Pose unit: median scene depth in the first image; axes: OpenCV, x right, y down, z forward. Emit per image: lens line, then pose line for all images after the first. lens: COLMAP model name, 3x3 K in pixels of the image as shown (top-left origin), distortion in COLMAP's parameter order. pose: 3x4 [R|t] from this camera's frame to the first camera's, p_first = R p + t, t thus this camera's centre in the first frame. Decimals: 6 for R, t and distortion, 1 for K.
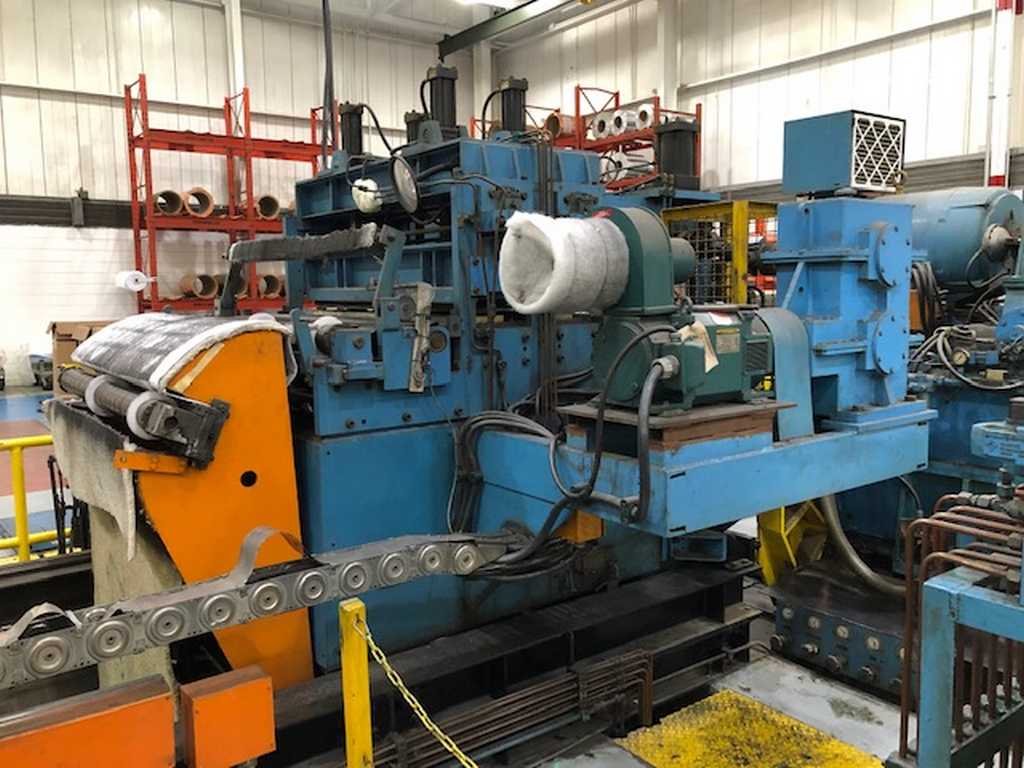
lens RADIAL K [[847.7, 0, 512.7], [0, 847.7, 388.0], [0, 0, 1]] dist [0.027308, -0.021501]
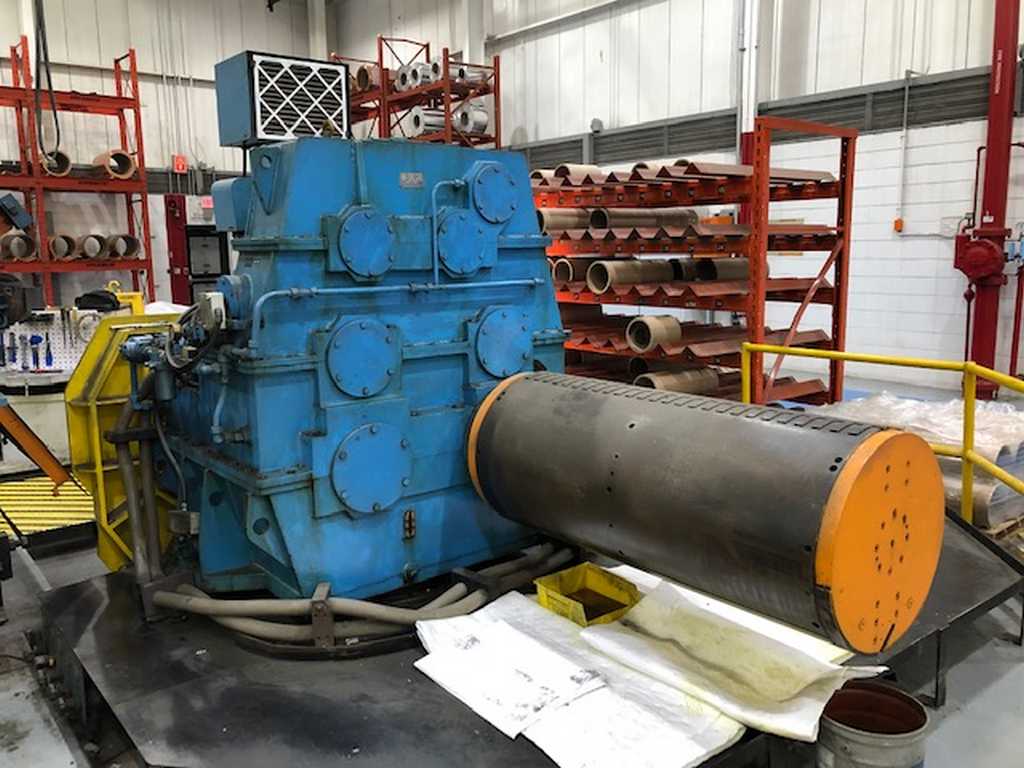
lens RADIAL K [[847.7, 0, 507.6], [0, 847.7, 382.8], [0, 0, 1]] dist [0.027308, -0.021501]
pose [[0.999758, -0.003582, 0.021722, 0.205728], [0.002720, 0.999211, 0.039611, -0.004149], [-0.021846, -0.039543, 0.998979, 0.028819]]
